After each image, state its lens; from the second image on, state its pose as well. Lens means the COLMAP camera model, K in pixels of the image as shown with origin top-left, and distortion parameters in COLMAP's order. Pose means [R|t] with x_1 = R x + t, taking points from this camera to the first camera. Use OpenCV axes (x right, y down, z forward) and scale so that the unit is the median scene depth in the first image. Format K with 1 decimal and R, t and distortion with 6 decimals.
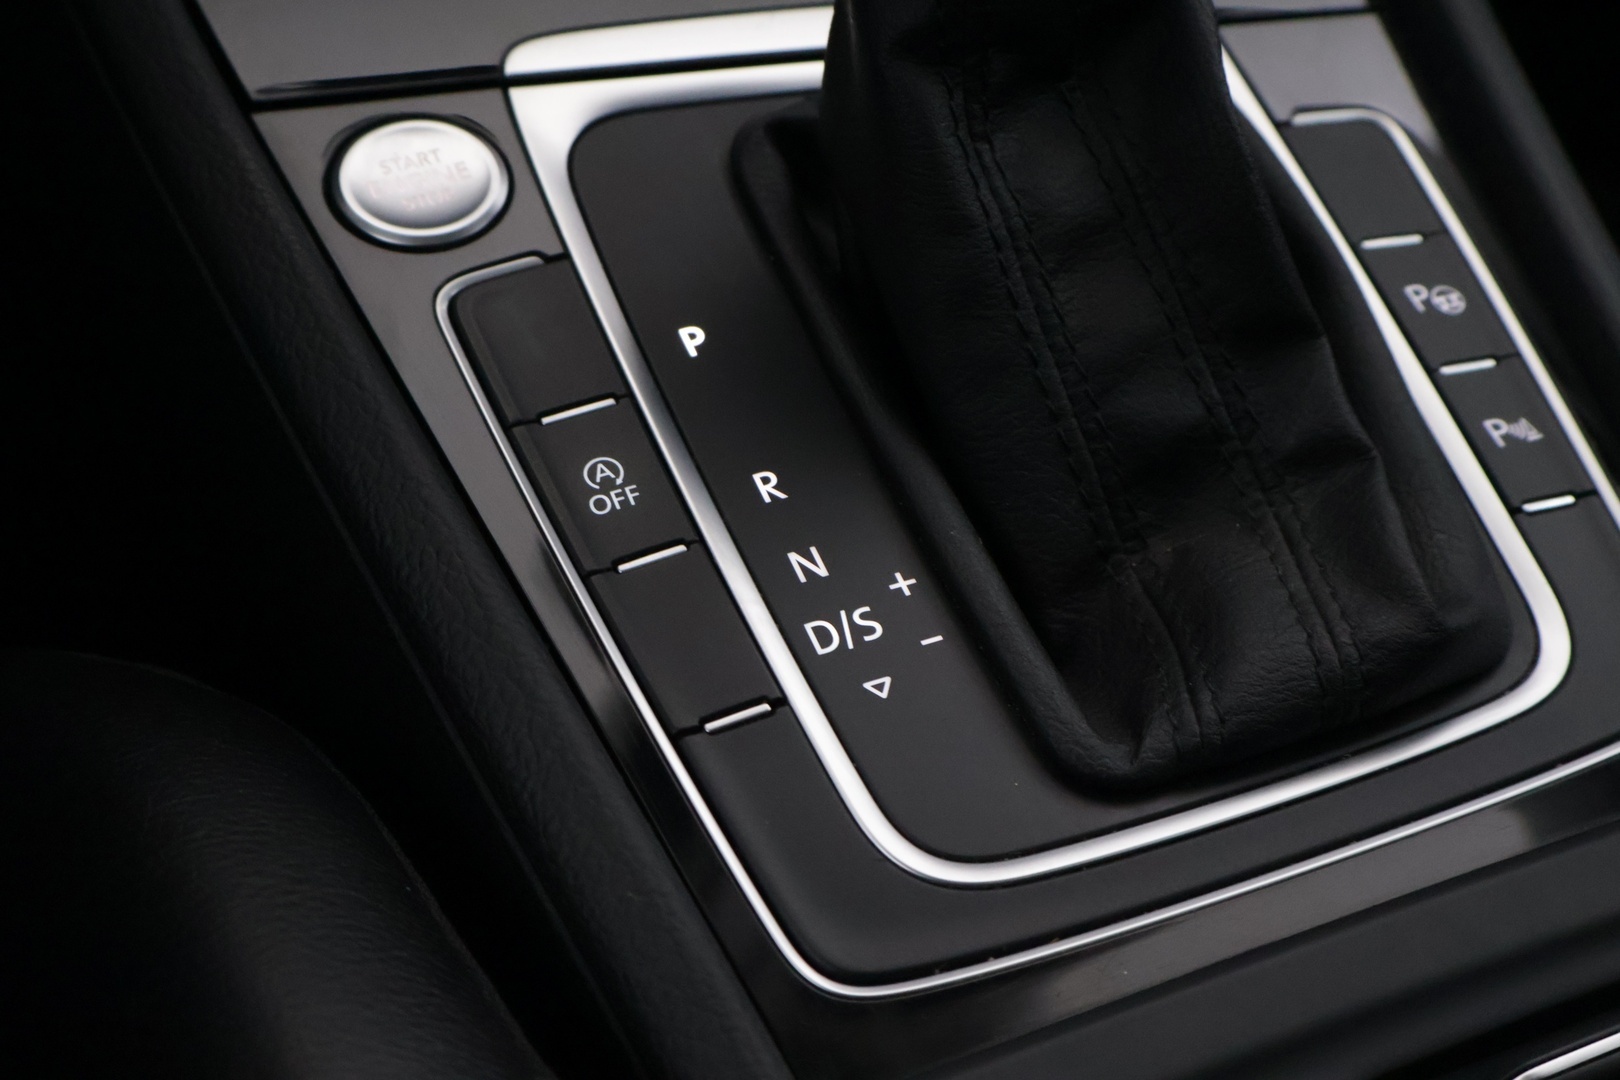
lens RADIAL K [[2055.3, 0, 810.1], [0, 2055.3, 538.6], [0, 0, 1]] dist [0.021133, 0.000000]
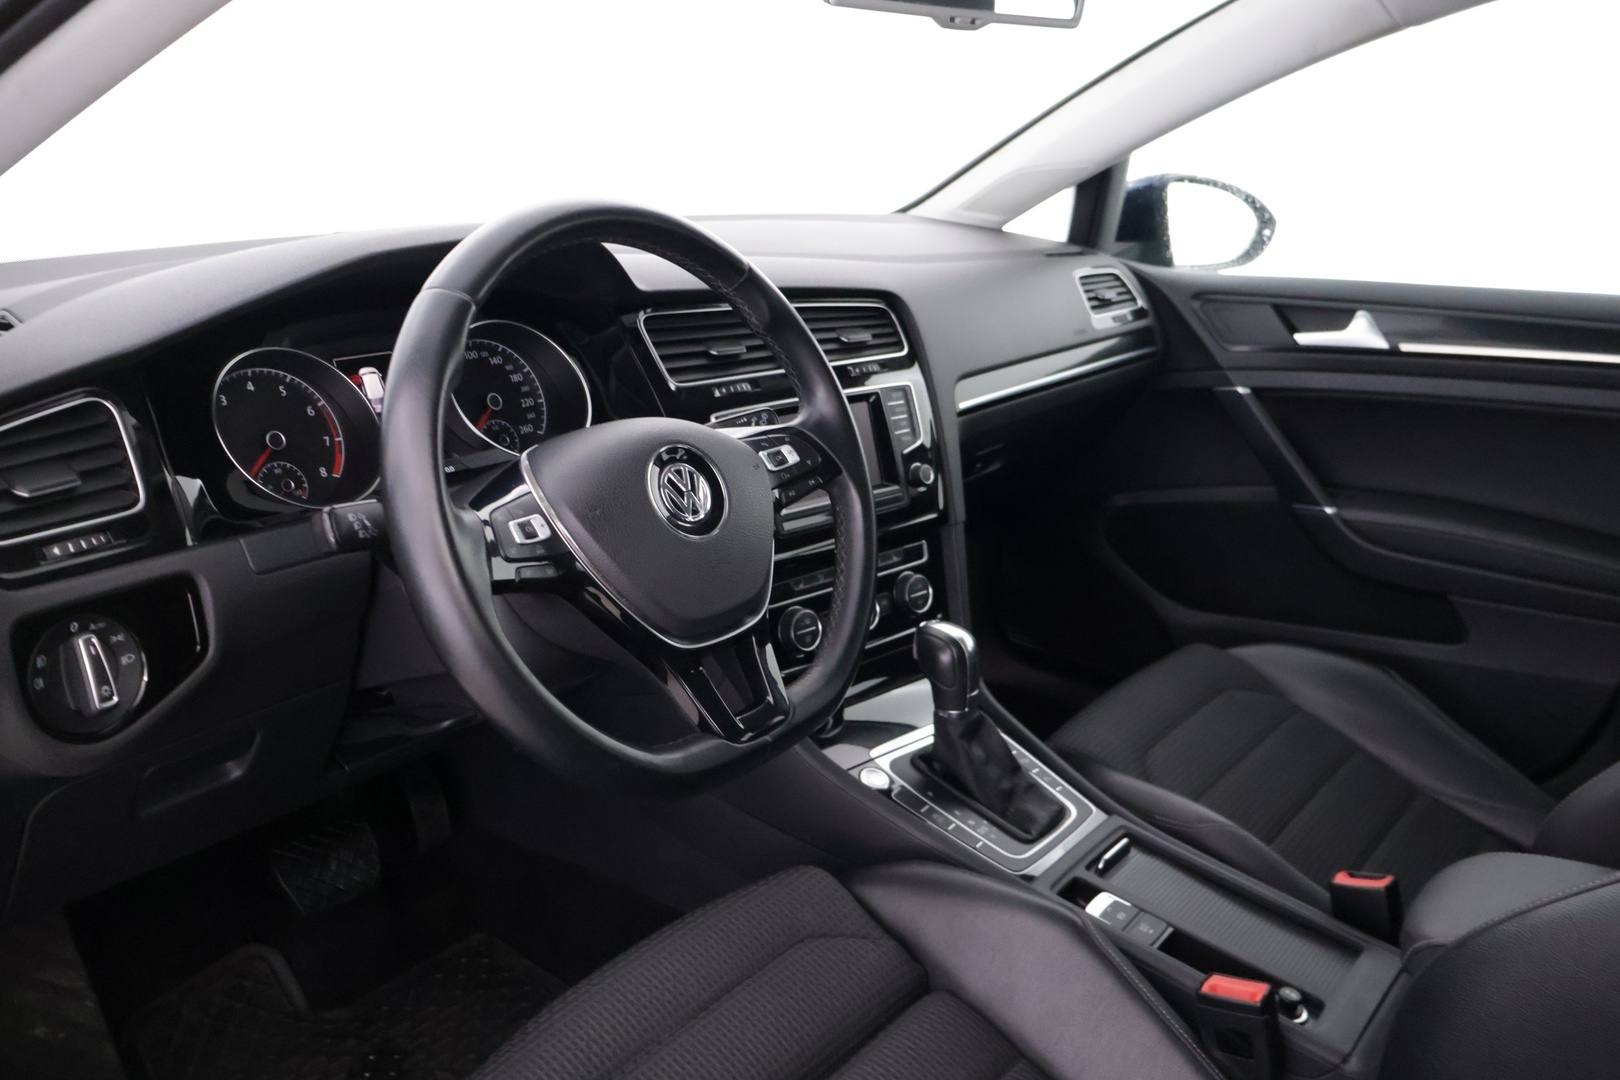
lens RADIAL K [[1338.1, 0, 804.9], [0, 1338.1, 544.6], [0, 0, 1]] dist [-0.015795, -0.001677]
pose [[0.873778, -0.136003, 0.466921, -2.056375], [0.291413, 0.915068, -0.278801, 0.208938], [-0.389346, 0.379677, 0.839199, -2.302768]]
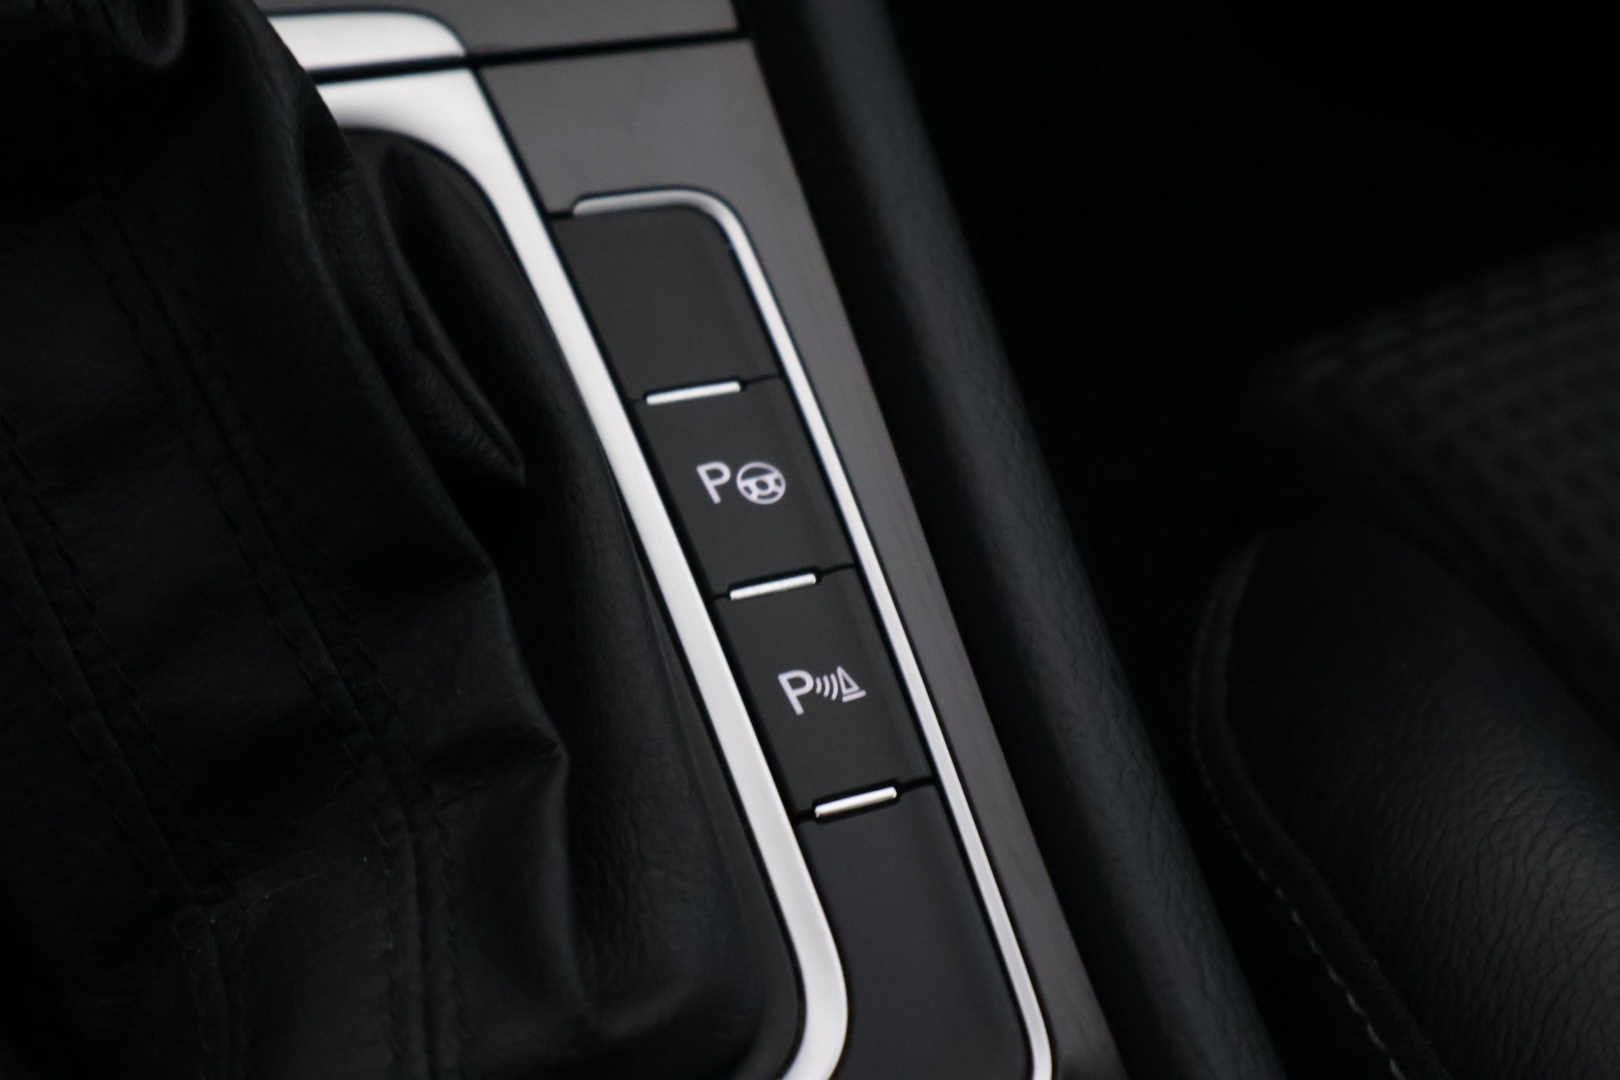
lens RADIAL K [[2653.6, 0, 809.2], [0, 2653.6, 539.6], [0, 0, 1]] dist [-0.003605, 0.000000]
pose [[0.997601, -0.020219, 0.066201, 0.297395], [0.020380, 0.999791, -0.001765, -0.106088], [-0.066152, 0.003110, 0.997805, 0.130817]]
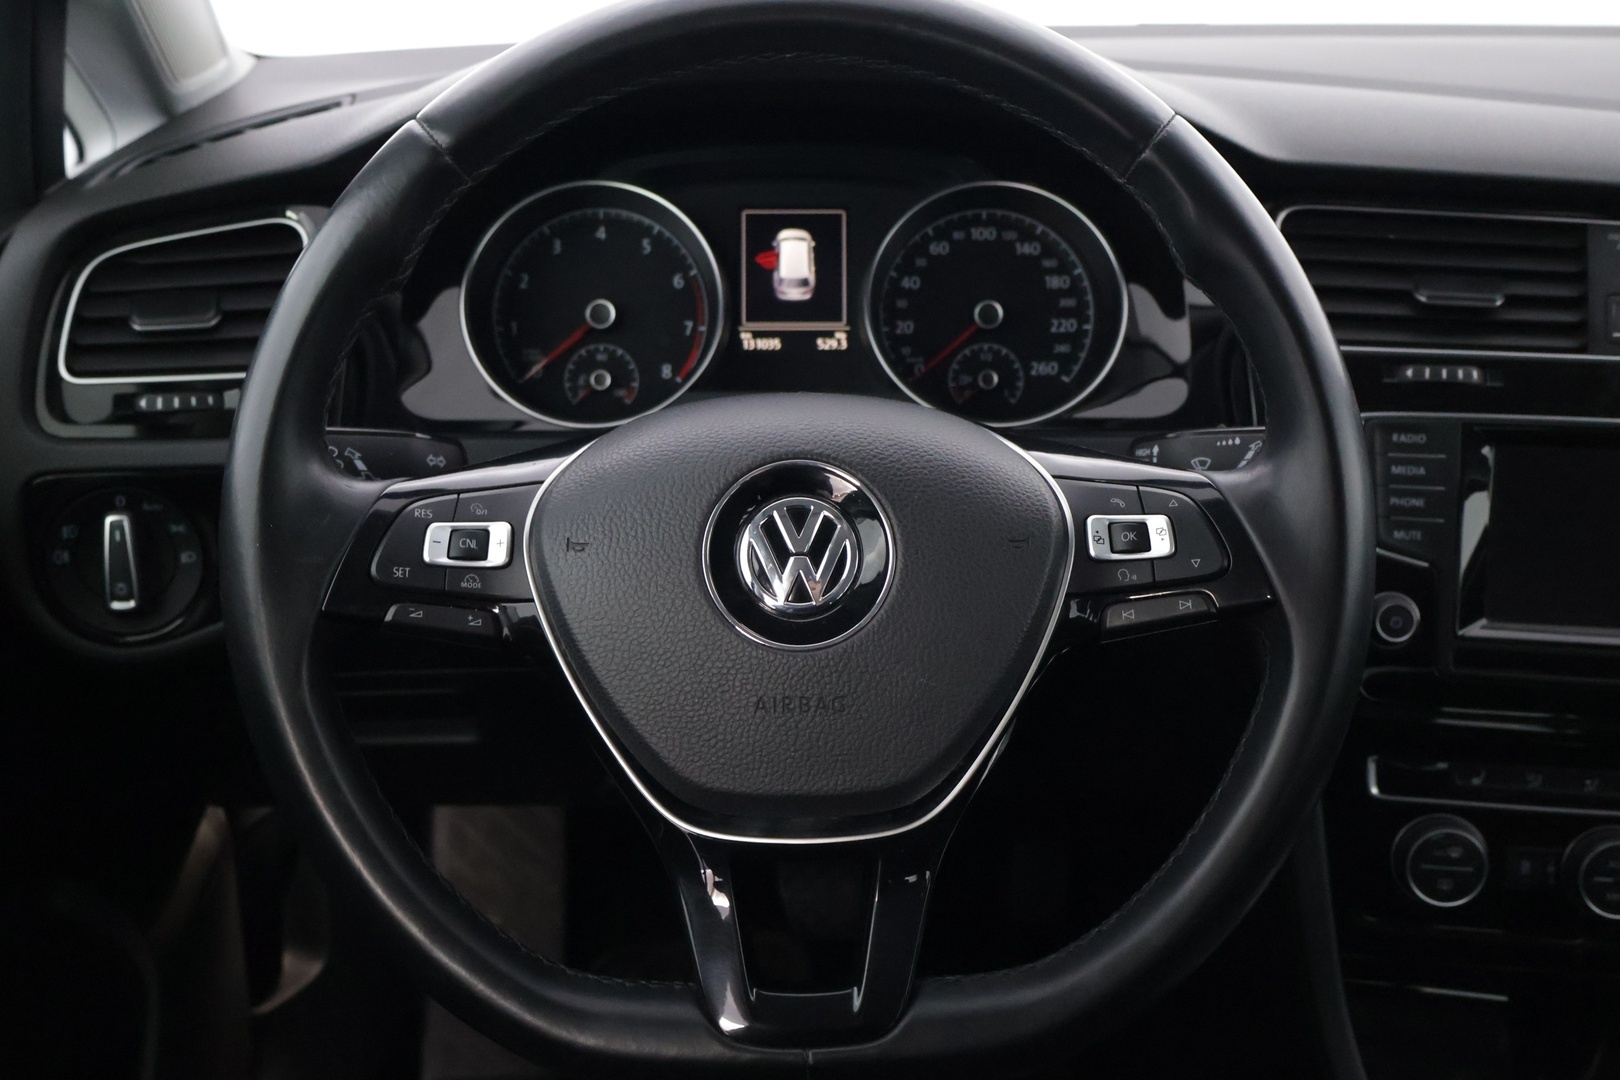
lens RADIAL K [[1650.9, 0, 820.0], [0, 1650.9, 536.0], [0, 0, 1]] dist [-0.018207, 0.000000]
pose [[0.927079, 0.136186, -0.349255, -0.356447], [-0.227811, 0.944574, -0.236393, -0.320203], [0.297704, 0.298719, 0.906719, -1.573401]]
